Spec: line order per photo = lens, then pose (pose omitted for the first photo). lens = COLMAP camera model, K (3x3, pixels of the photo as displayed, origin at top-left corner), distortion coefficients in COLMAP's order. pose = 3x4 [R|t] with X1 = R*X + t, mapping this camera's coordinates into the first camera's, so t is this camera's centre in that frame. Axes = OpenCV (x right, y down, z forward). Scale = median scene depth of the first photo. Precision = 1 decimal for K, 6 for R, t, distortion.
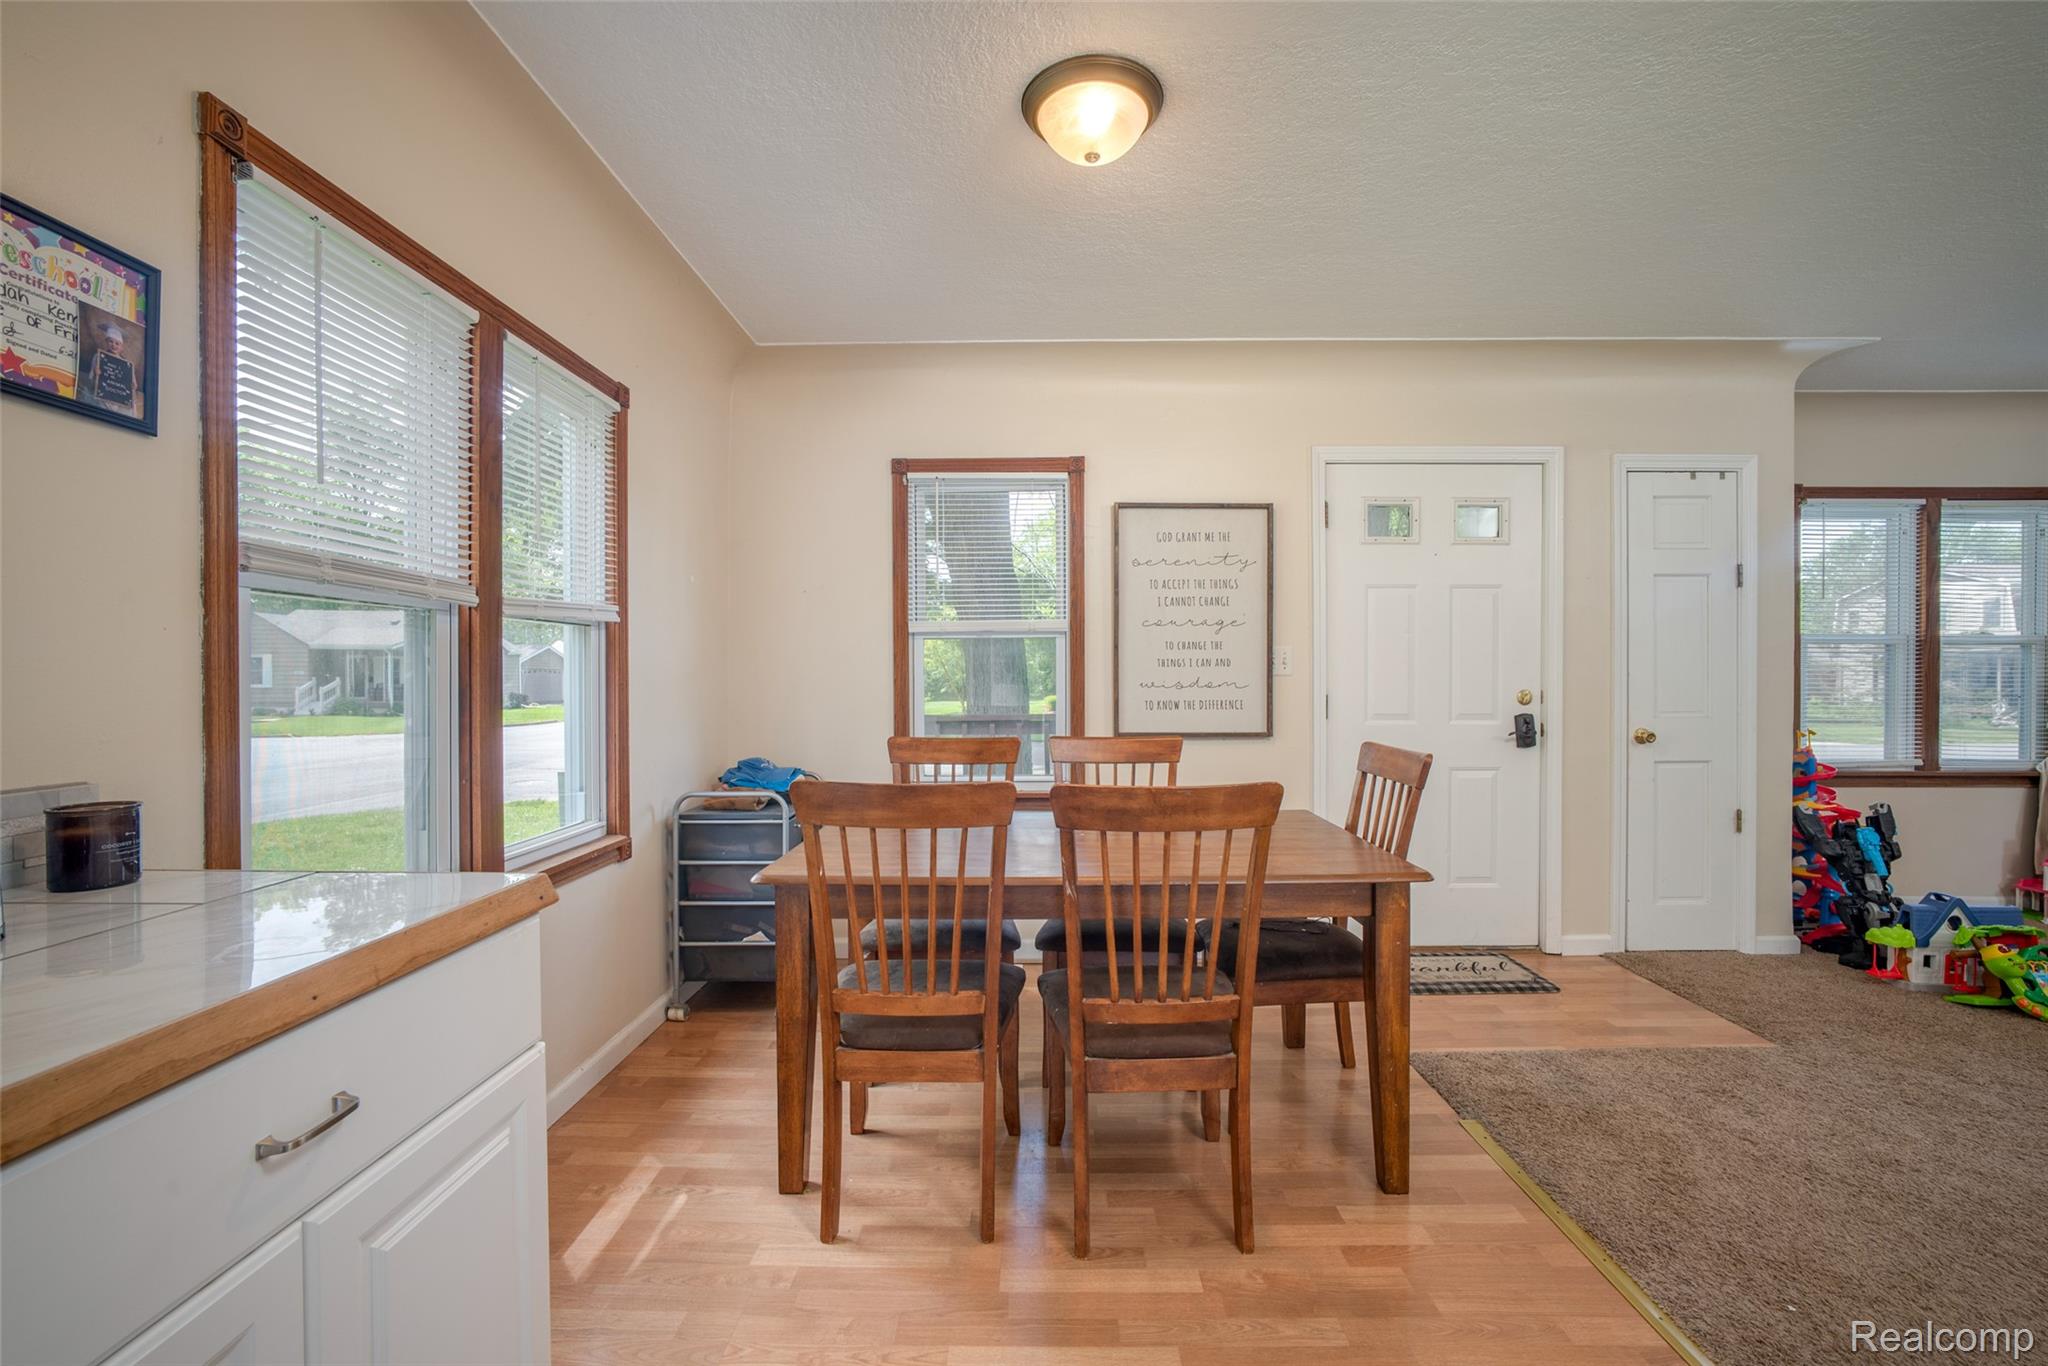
lens RADIAL K [[870.1, 0, 1049.7], [0, 870.1, 679.2], [0, 0, 1]] dist [-0.003592, -0.000264]
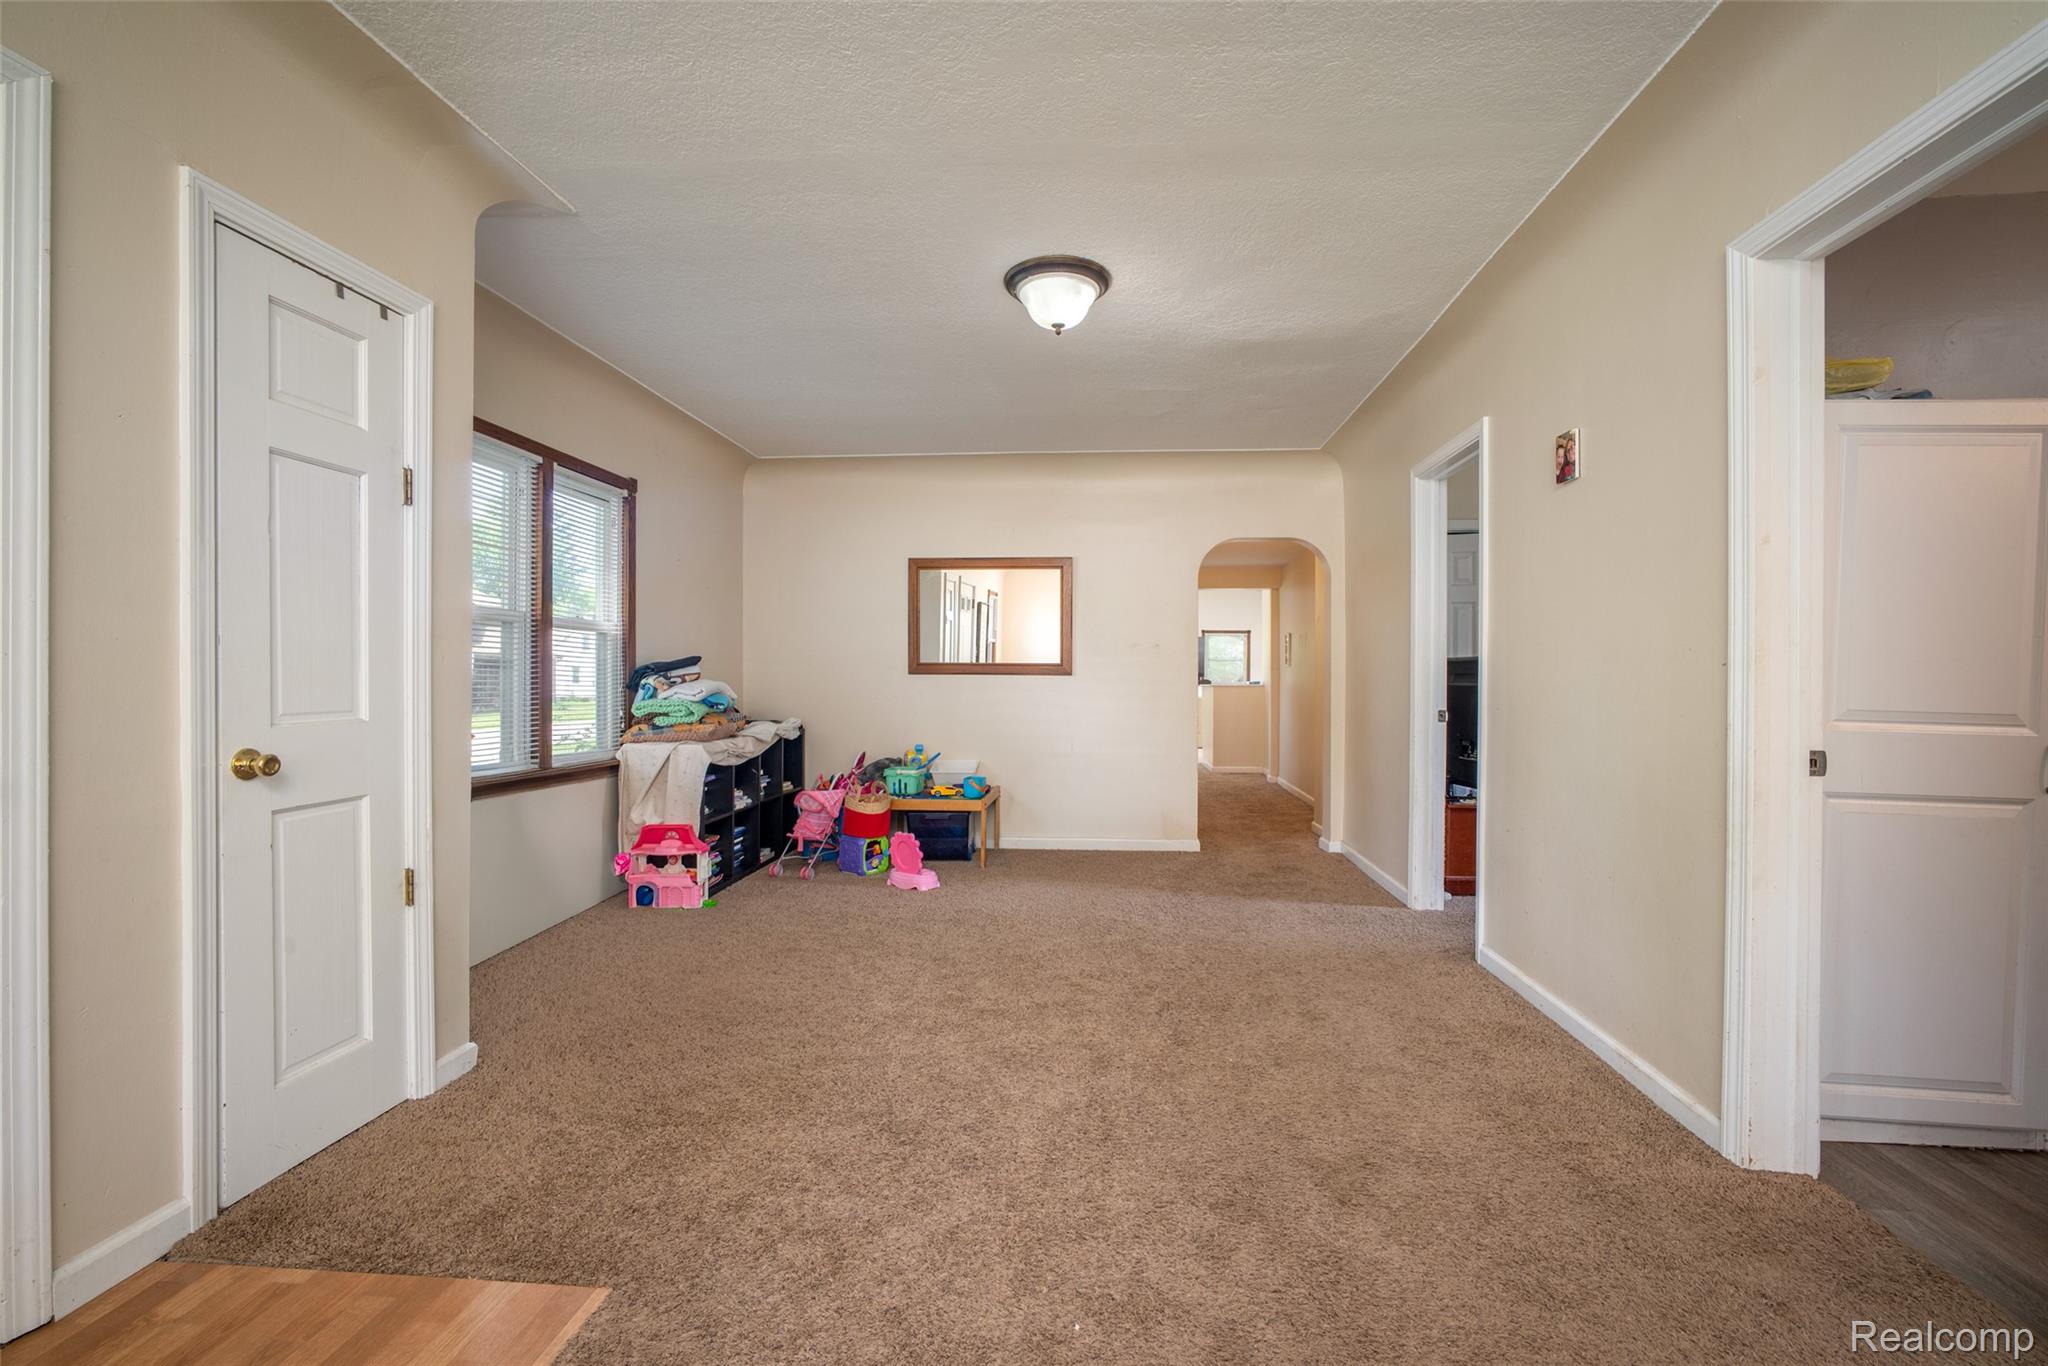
lens RADIAL K [[870.1, 0, 1049.7], [0, 870.1, 679.2], [0, 0, 1]] dist [-0.003592, -0.000264]
pose [[0.082930, -0.000783, 0.996555, 0.223016], [0.002694, 0.999996, 0.000562, 0.017263], [-0.996552, 0.002638, 0.082932, 0.502556]]
